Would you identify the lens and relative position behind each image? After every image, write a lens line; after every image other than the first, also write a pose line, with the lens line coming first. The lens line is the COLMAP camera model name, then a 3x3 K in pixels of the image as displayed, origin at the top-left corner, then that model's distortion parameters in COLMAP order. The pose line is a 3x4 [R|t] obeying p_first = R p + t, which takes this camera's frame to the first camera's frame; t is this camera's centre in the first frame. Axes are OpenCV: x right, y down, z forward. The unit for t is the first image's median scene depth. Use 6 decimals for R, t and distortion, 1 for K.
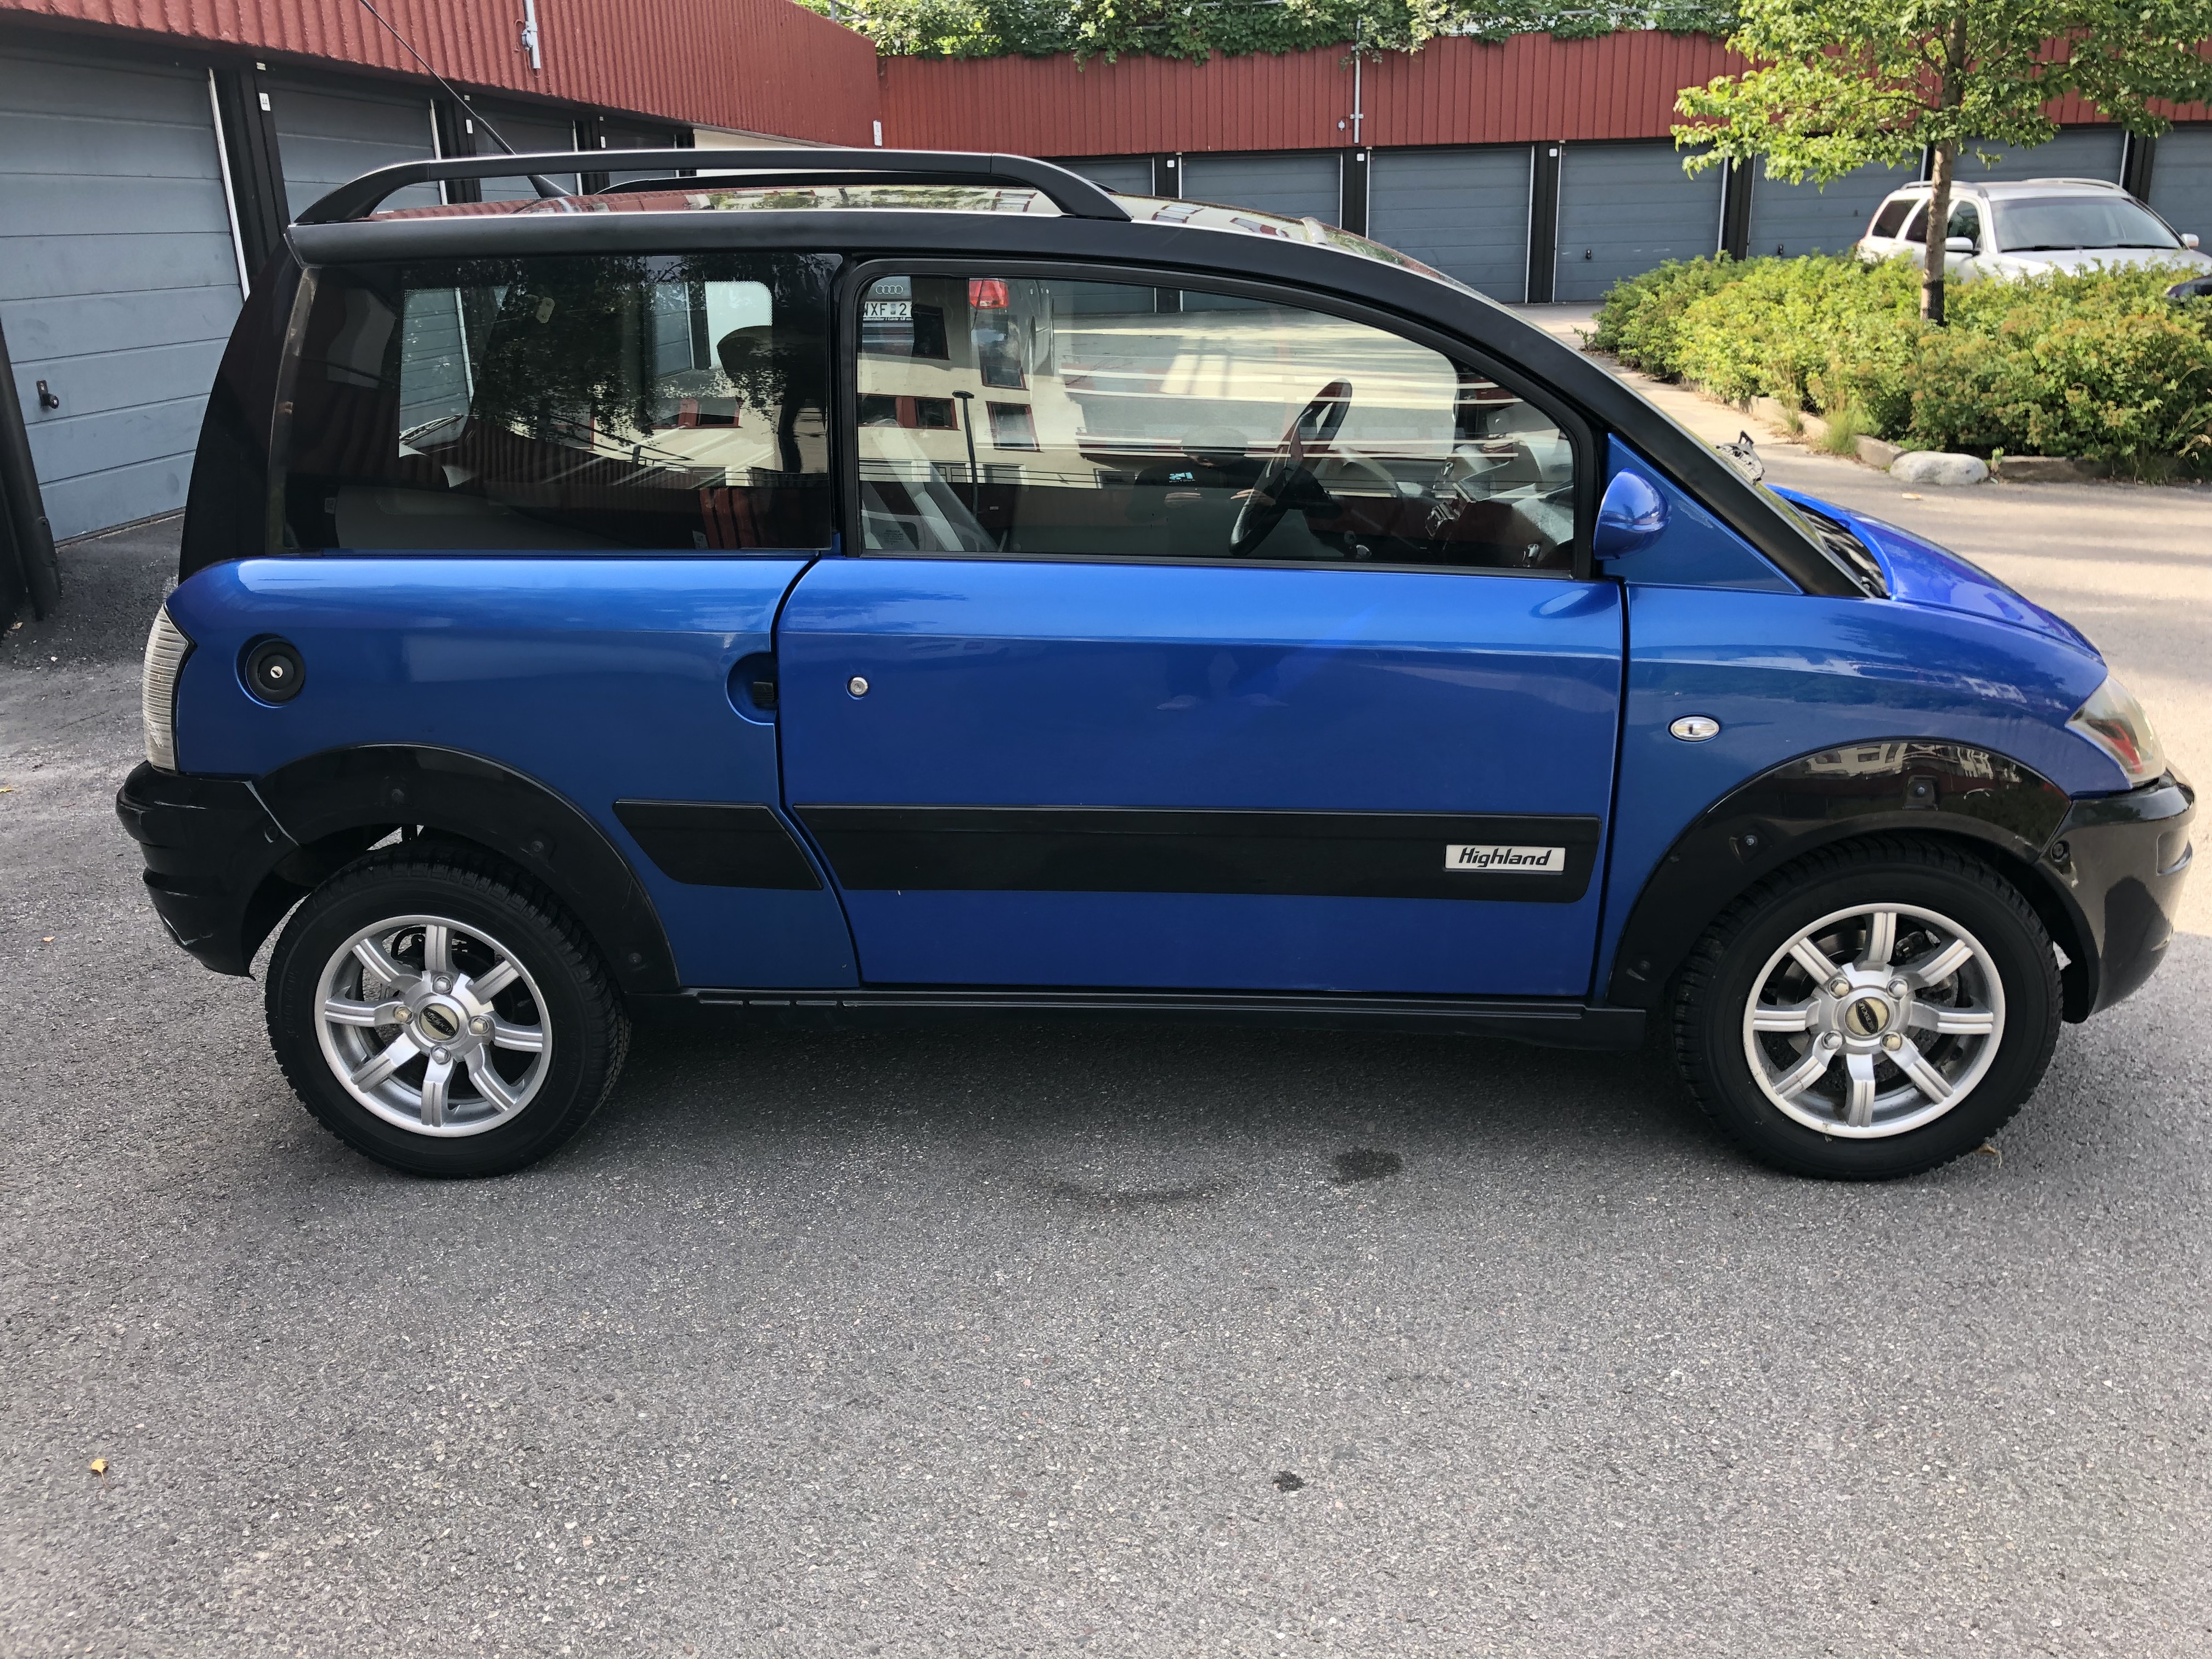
lens RADIAL K [[1852.9, 0, 1106.0], [0, 1852.9, 829.5], [0, 0, 1]] dist [0.021446, -0.002999]
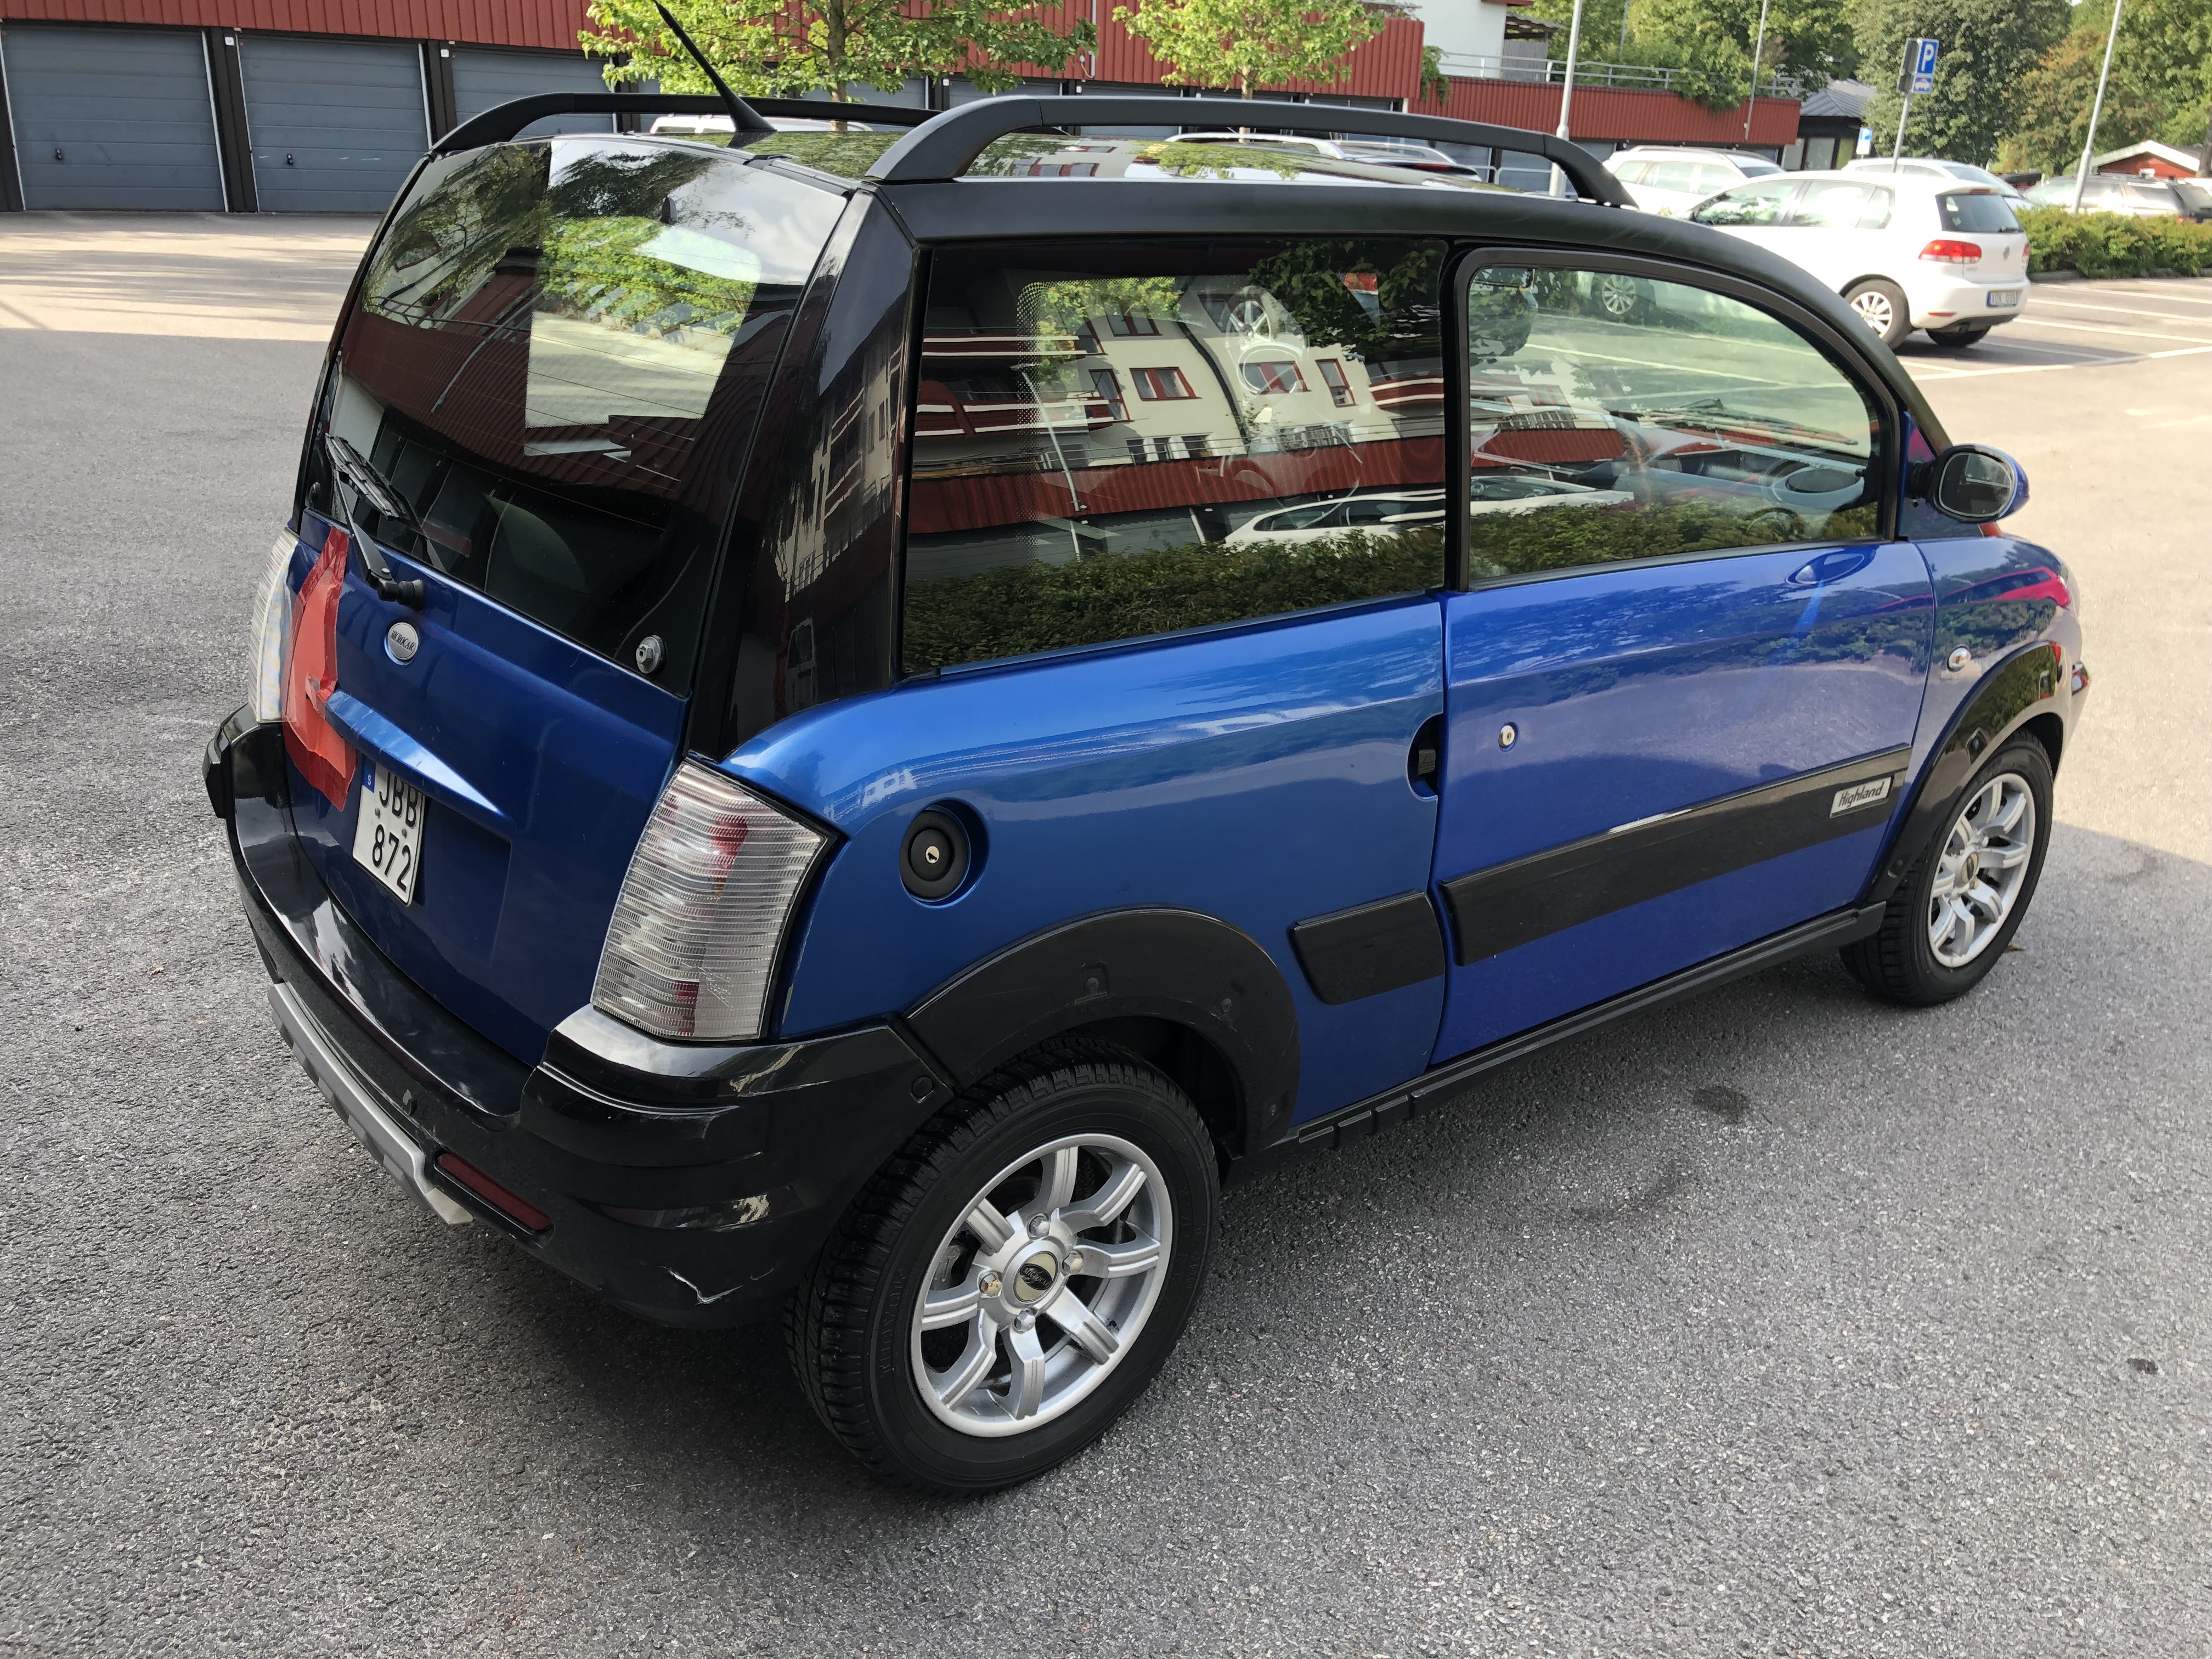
lens RADIAL K [[1870.3, 0, 1099.3], [0, 1870.3, 816.4], [0, 0, 1]] dist [0.023912, -0.005656]
pose [[0.724098, -0.186856, 0.663903, -0.804404], [0.162069, 0.981745, 0.099550, -0.146309], [-0.670385, 0.035514, 0.741163, 0.431094]]
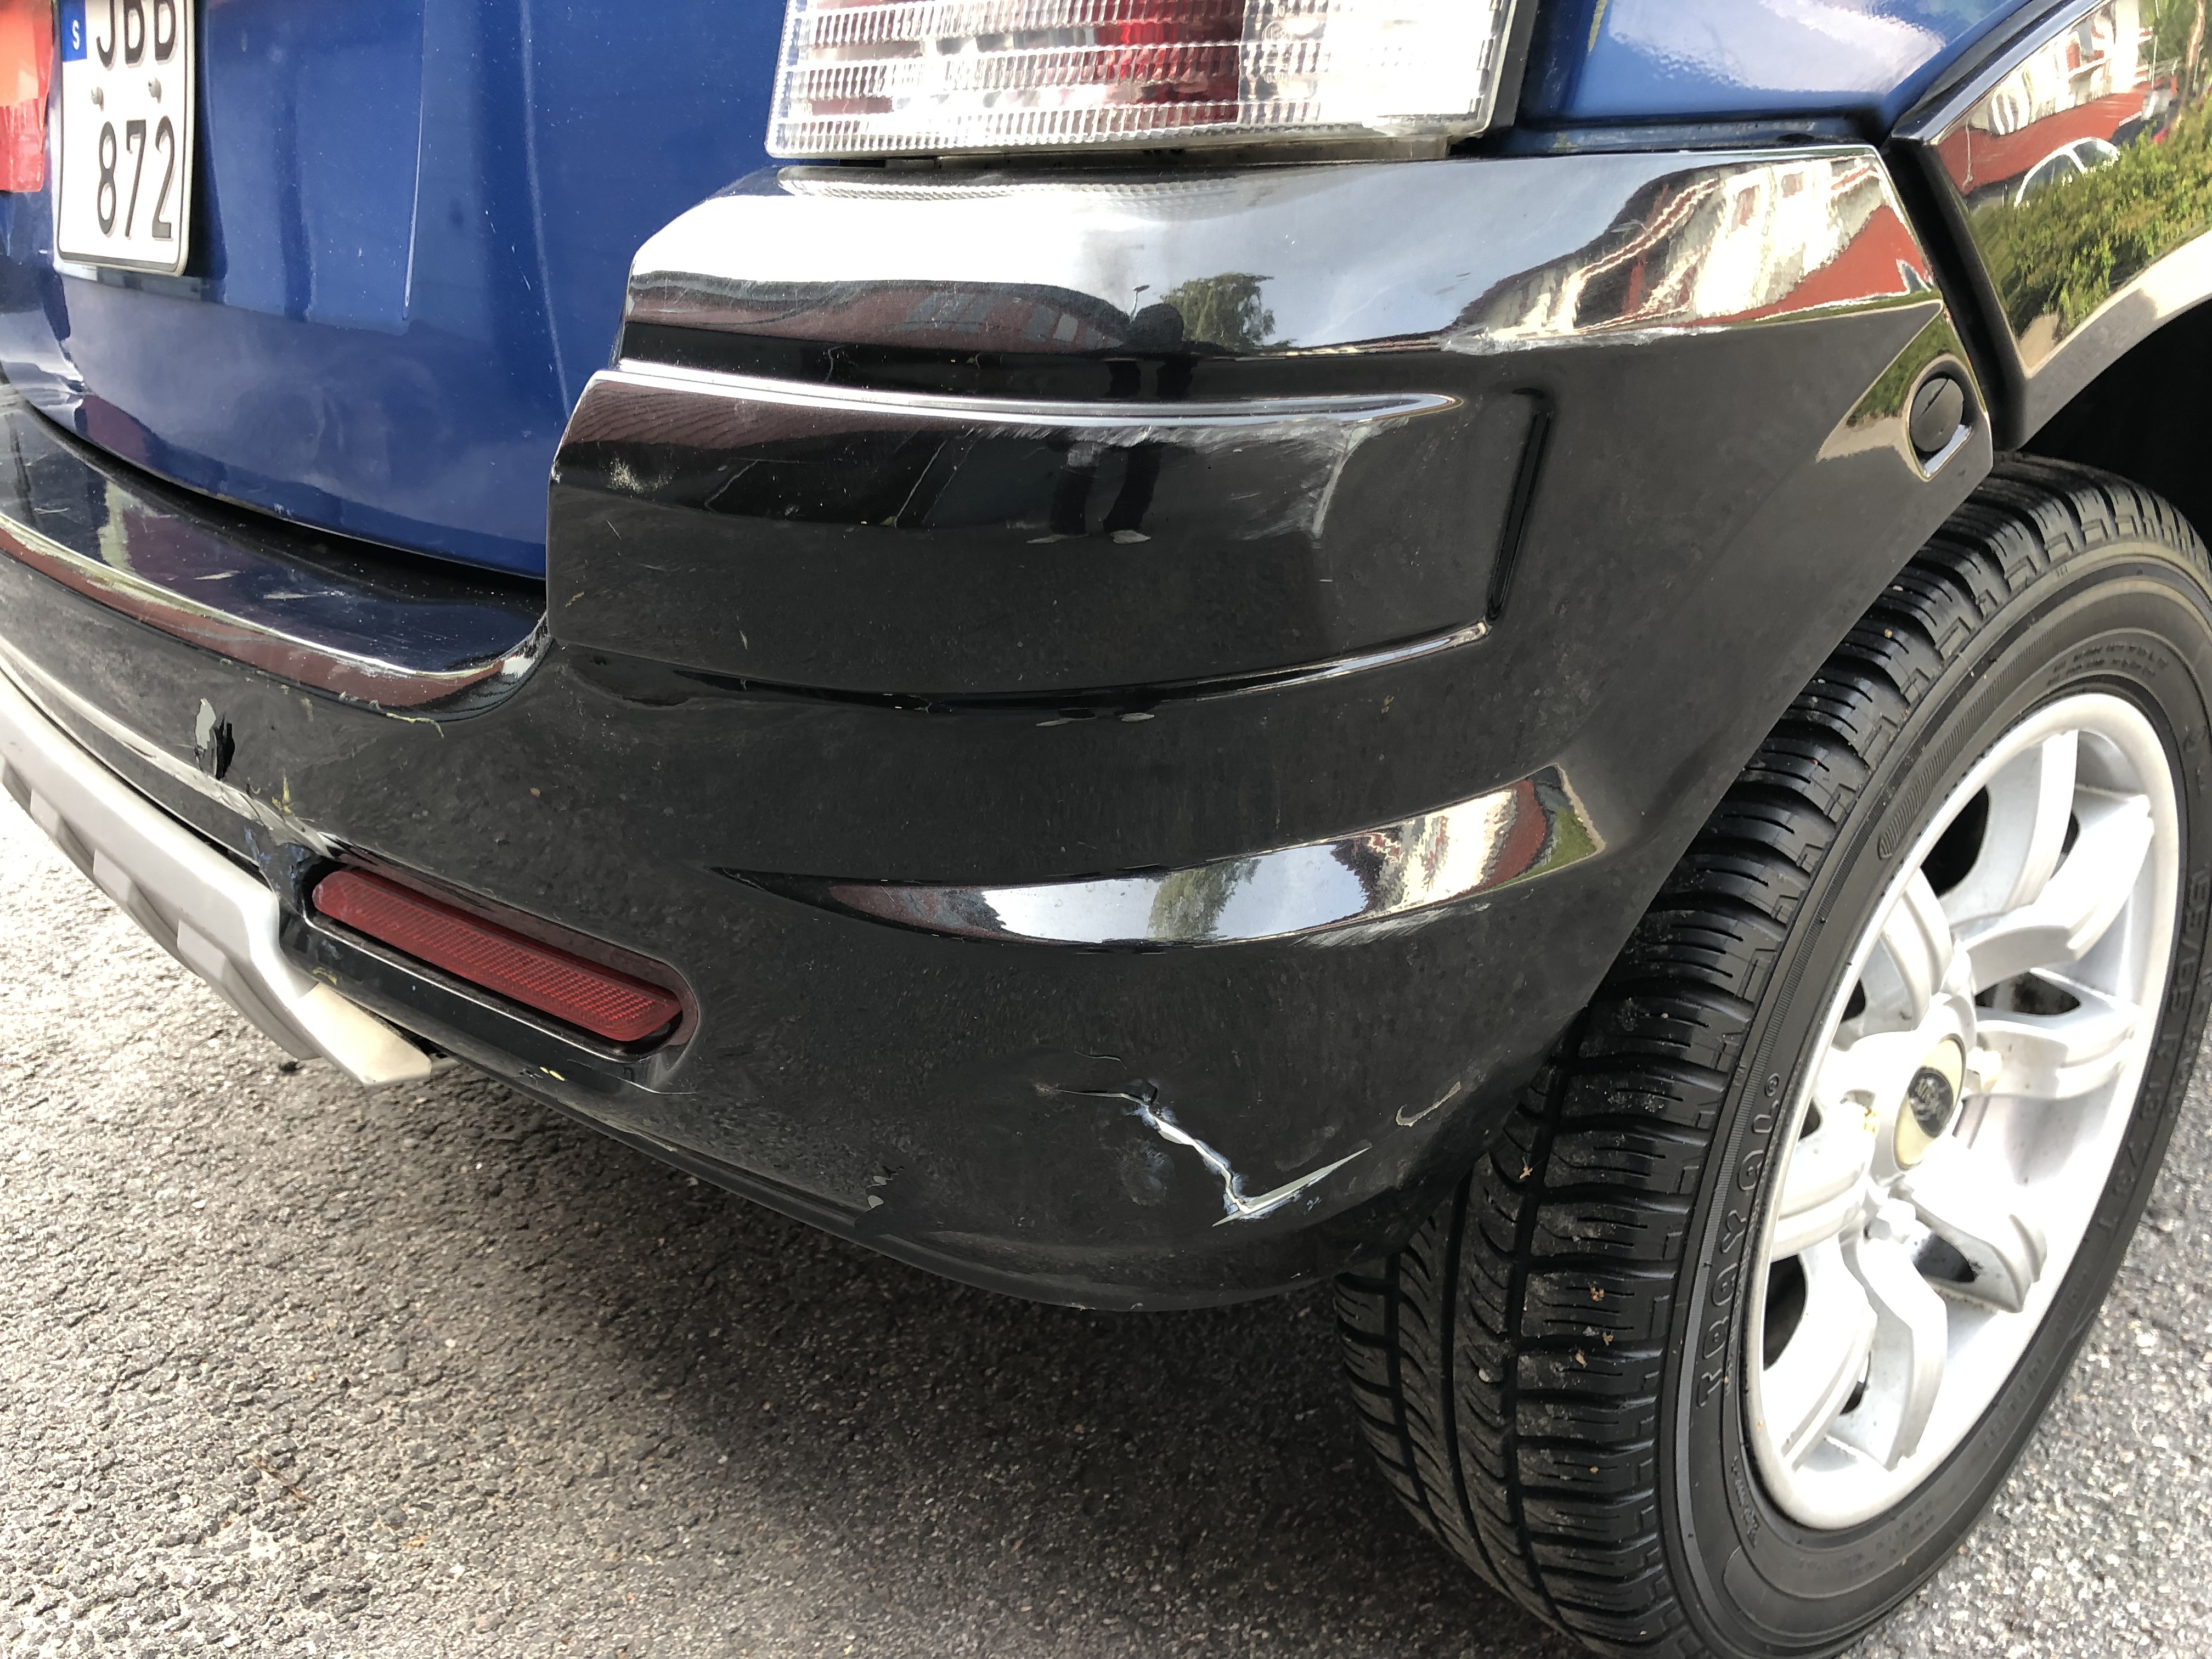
lens RADIAL K [[1852.9, 0, 1106.0], [0, 1852.9, 829.5], [0, 0, 1]] dist [0.021446, -0.002999]
pose [[0.687810, -0.263497, 0.676378, -0.627848], [0.237664, 0.962177, 0.133156, -0.002962], [-0.685882, 0.069165, 0.724419, 0.886706]]
